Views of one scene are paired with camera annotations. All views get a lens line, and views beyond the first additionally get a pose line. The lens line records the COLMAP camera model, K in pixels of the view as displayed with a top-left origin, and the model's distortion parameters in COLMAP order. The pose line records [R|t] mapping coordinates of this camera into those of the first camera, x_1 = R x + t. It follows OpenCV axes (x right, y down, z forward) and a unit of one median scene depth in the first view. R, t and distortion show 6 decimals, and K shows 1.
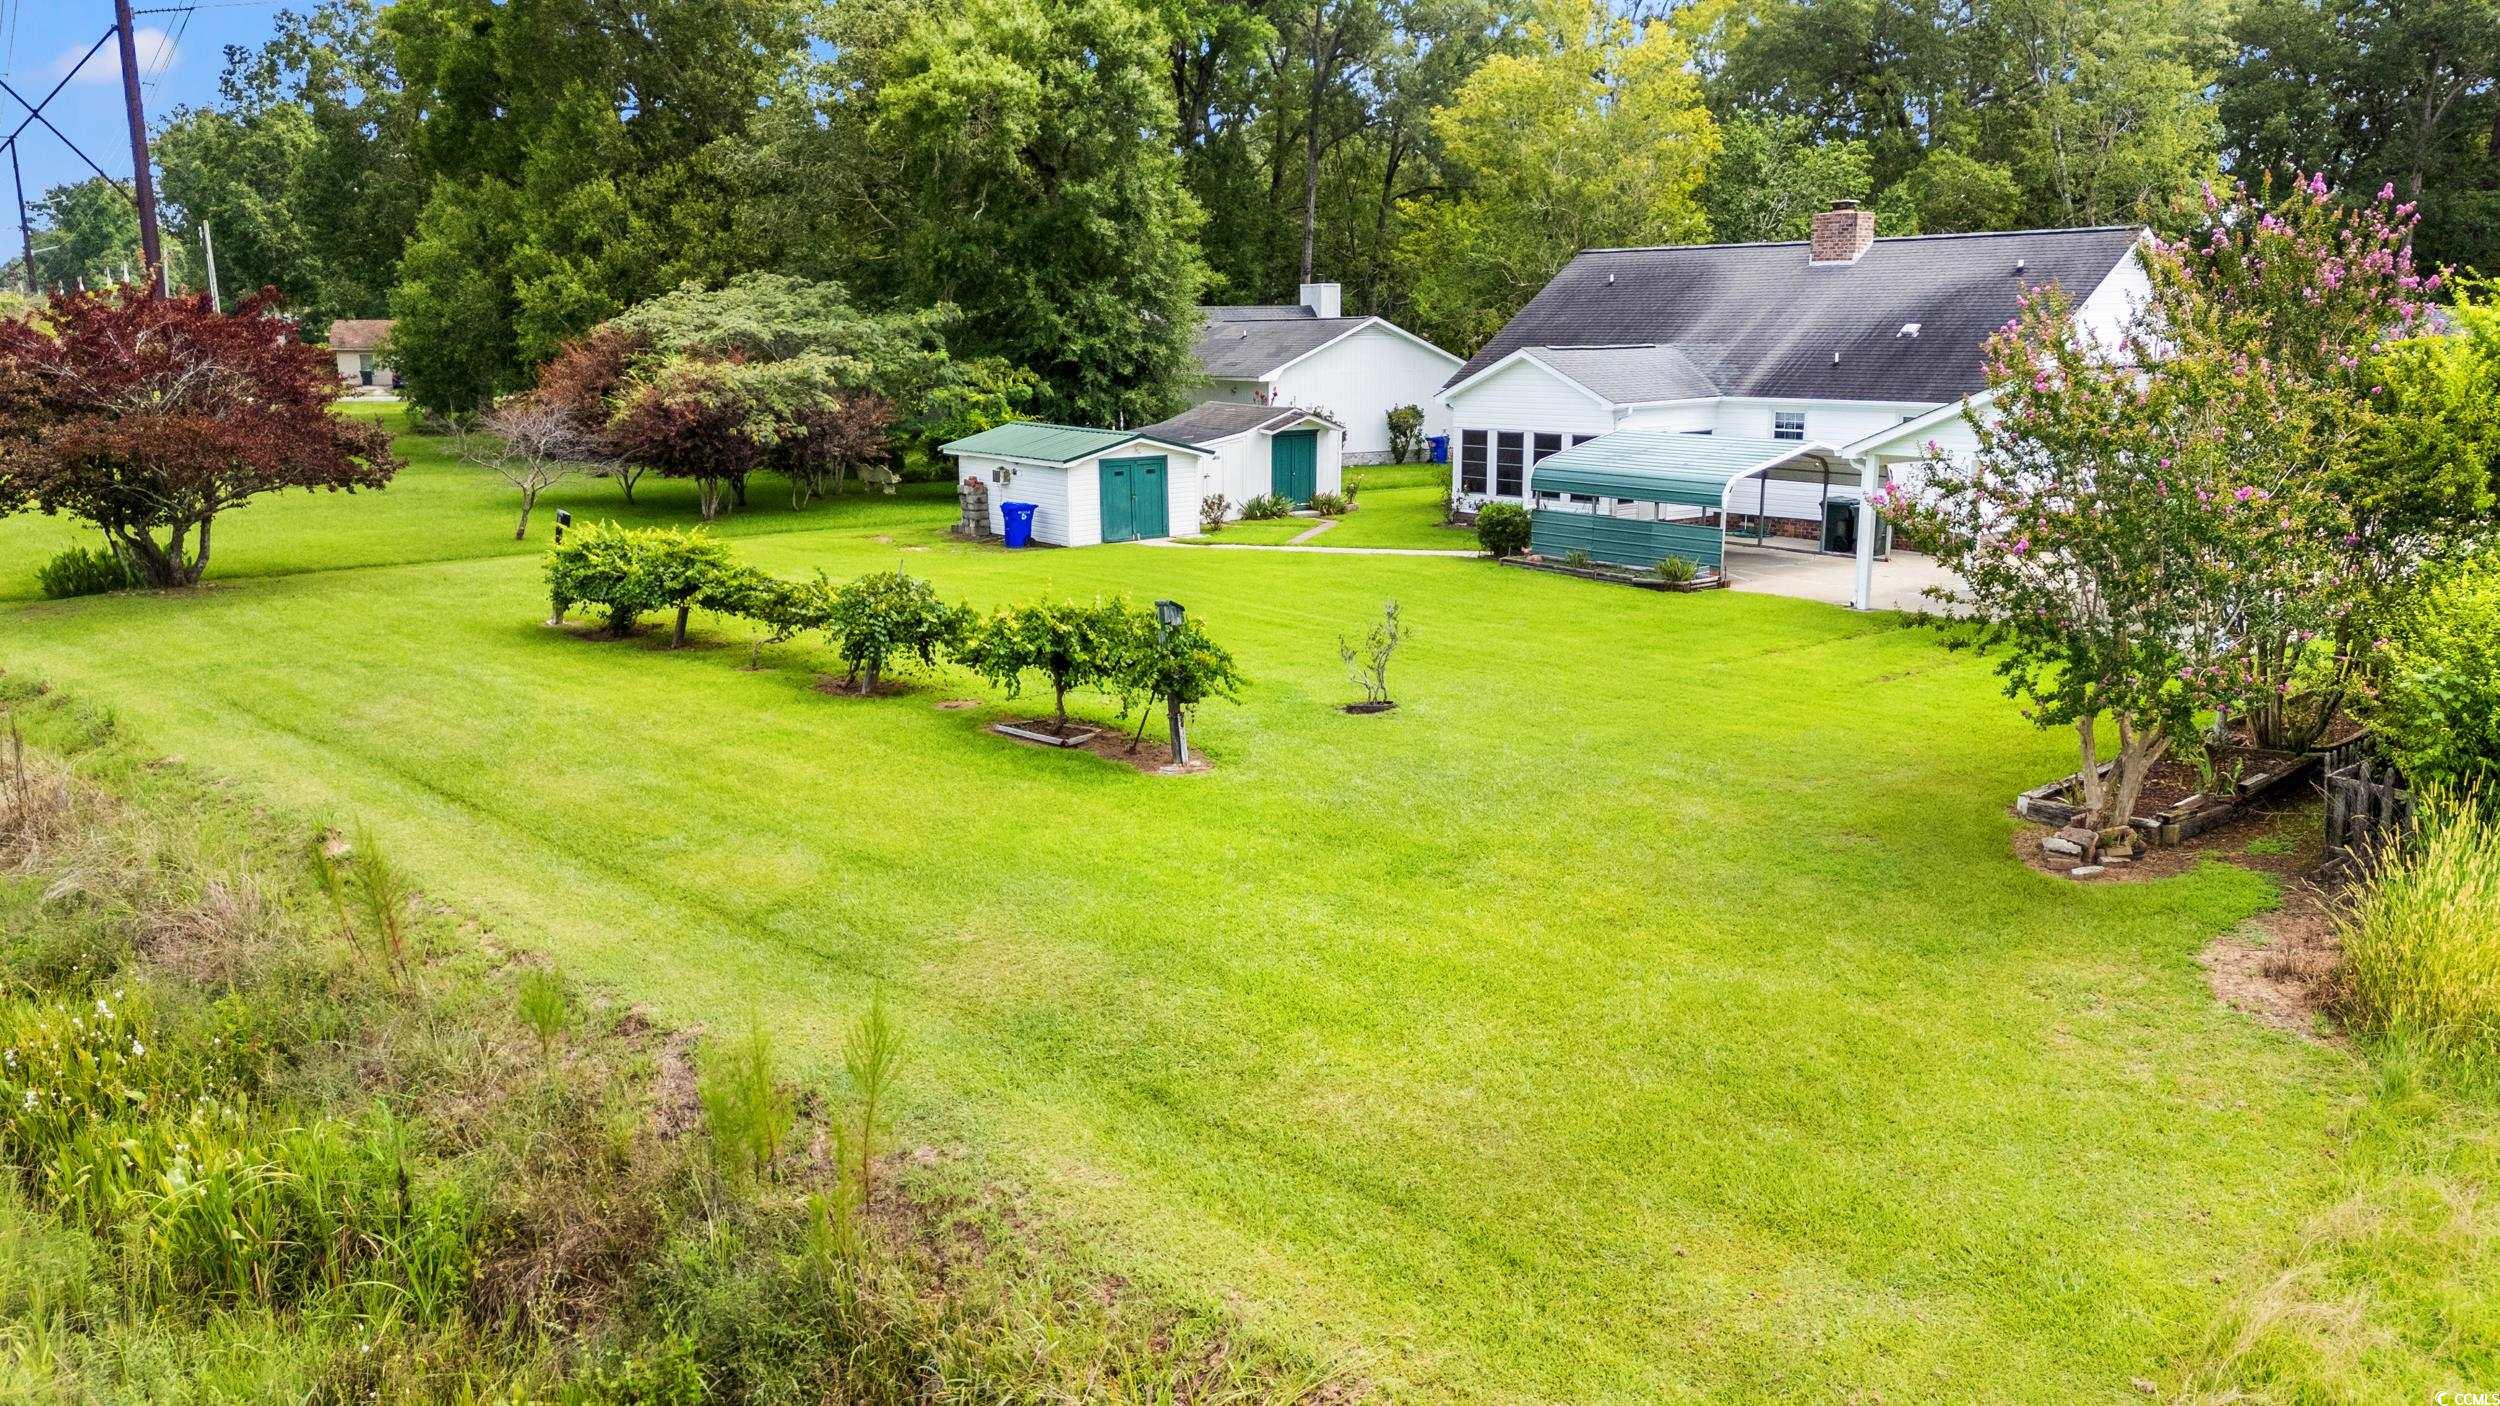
lens RADIAL K [[1835.2, 0, 1253.9], [0, 1835.2, 708.1], [0, 0, 1]] dist [0.049377, -0.012242]
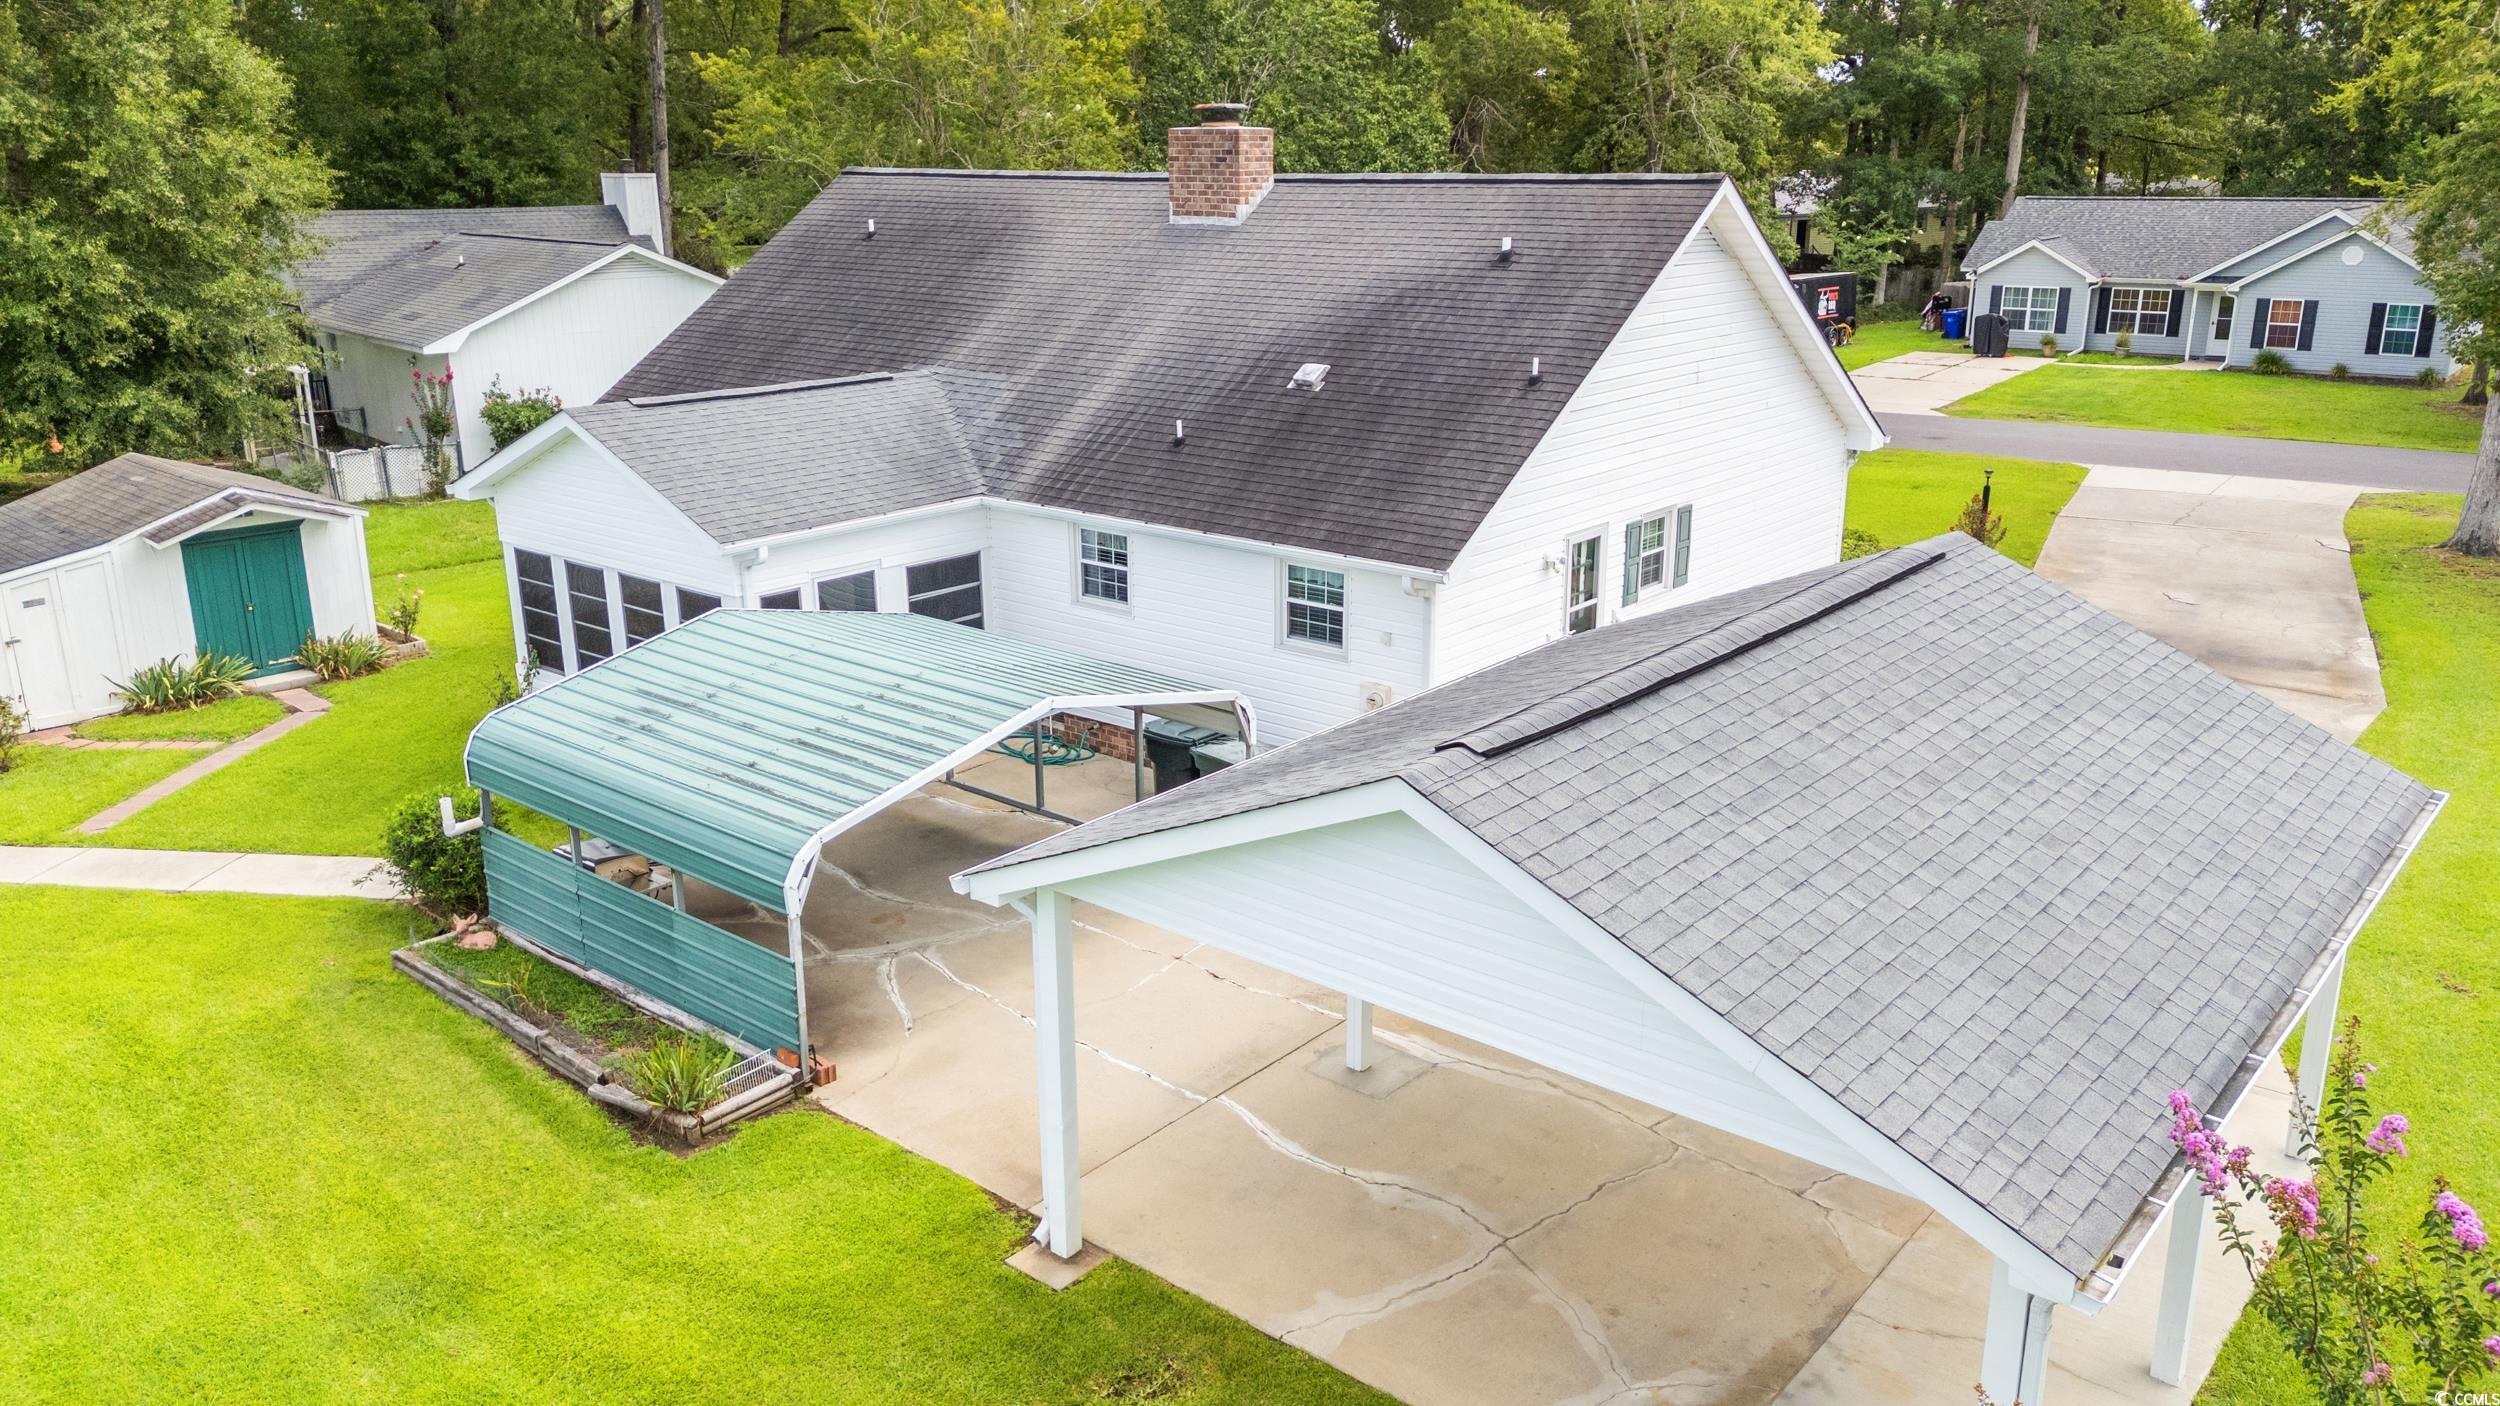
lens RADIAL K [[1835.2, 0, 1242.7], [0, 1835.2, 700.3], [0, 0, 1]] dist [0.049377, -0.012242]
pose [[0.982621, -0.053796, 0.177657, 0.215320], [0.038790, 0.995463, 0.086889, -0.143323], [-0.181525, -0.078488, 0.980249, 0.440625]]
